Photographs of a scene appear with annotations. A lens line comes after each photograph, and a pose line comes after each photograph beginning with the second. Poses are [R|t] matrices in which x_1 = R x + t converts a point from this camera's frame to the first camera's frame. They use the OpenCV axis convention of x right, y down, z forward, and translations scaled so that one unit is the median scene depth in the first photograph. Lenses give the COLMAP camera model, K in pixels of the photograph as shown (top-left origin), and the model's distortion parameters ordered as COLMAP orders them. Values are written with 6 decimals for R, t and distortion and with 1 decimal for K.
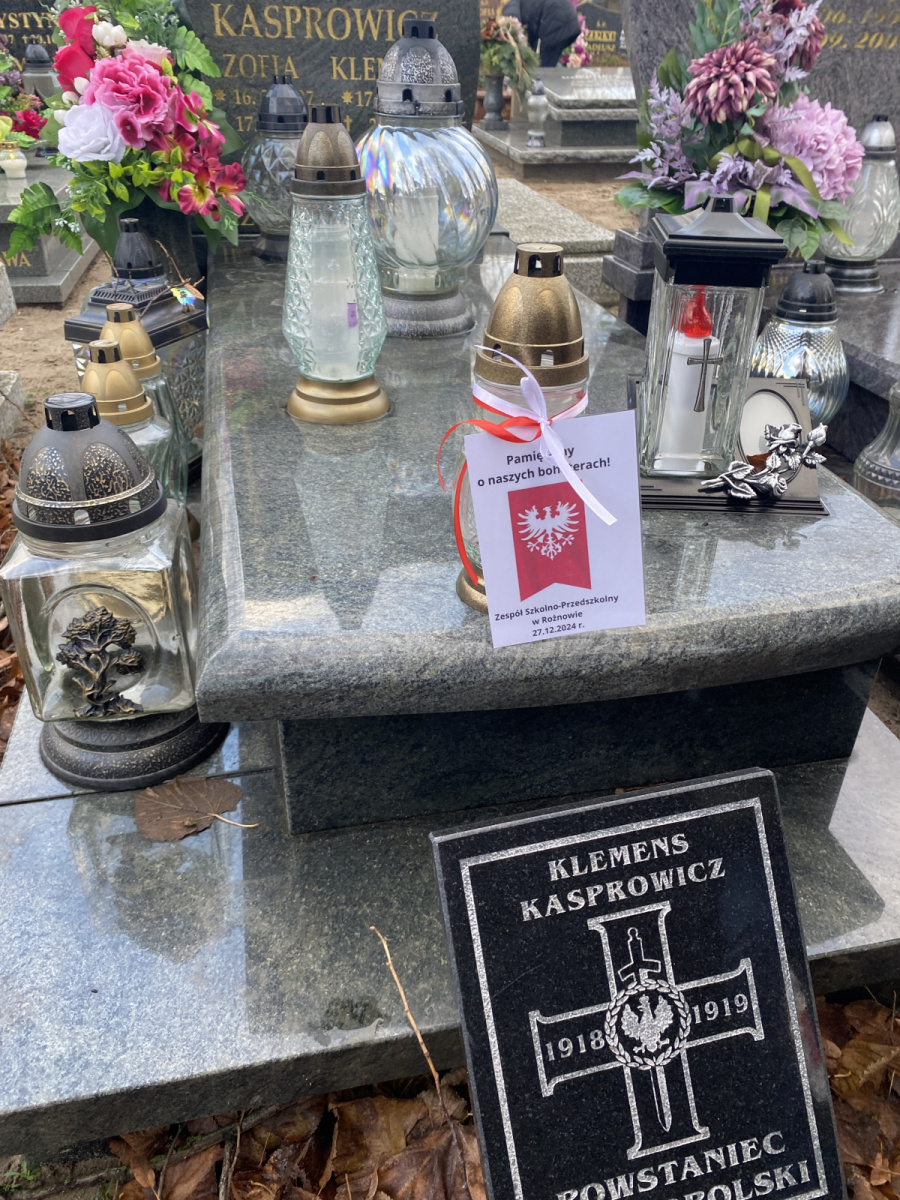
lens RADIAL K [[918.7, 0, 449.6], [0, 918.7, 605.1], [0, 0, 1]] dist [0.004264, -0.000210]
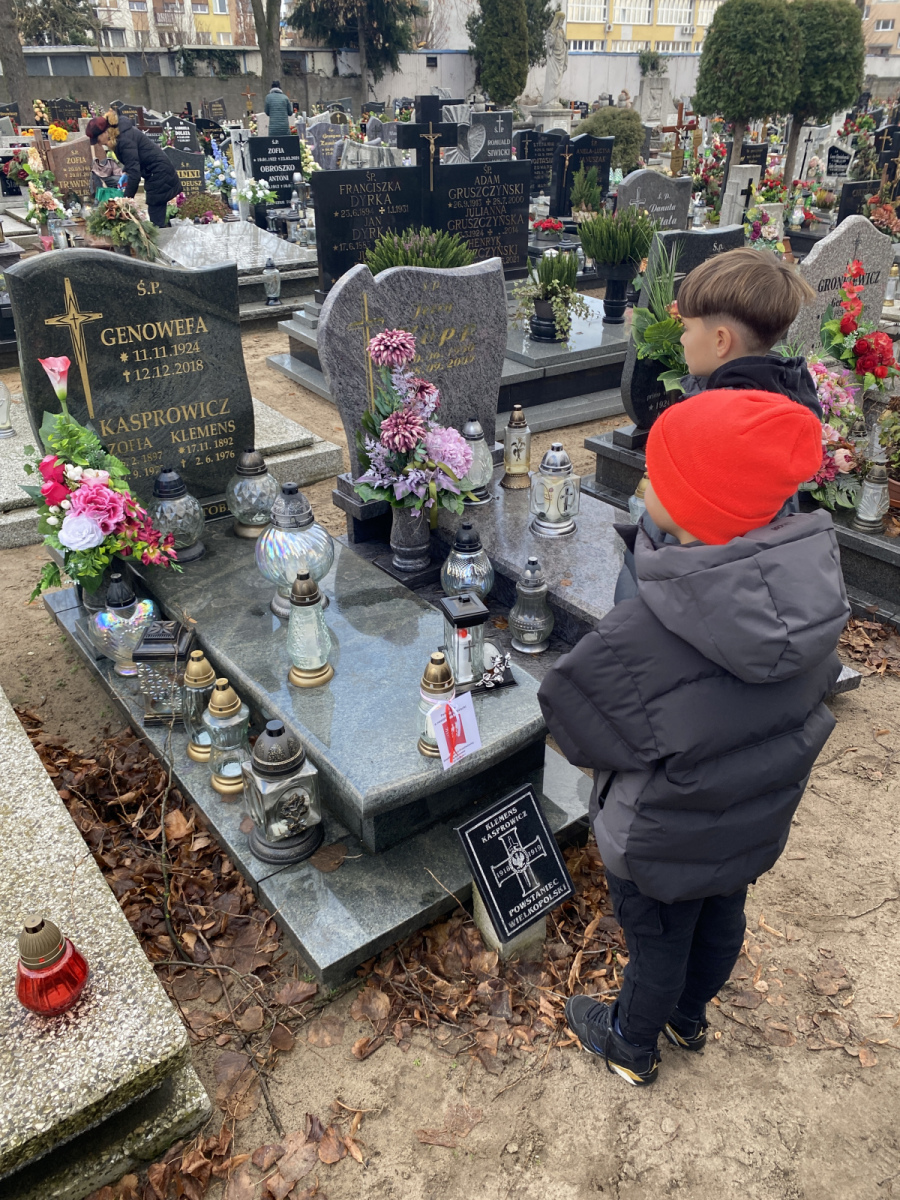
lens RADIAL K [[918.7, 0, 449.9], [0, 918.7, 589.5], [0, 0, 1]] dist [0.004264, -0.000210]
pose [[0.906709, -0.217058, 0.361613, -0.379398], [0.232969, 0.972484, -0.000415, -0.222373], [-0.351573, 0.084621, 0.932328, -0.814870]]
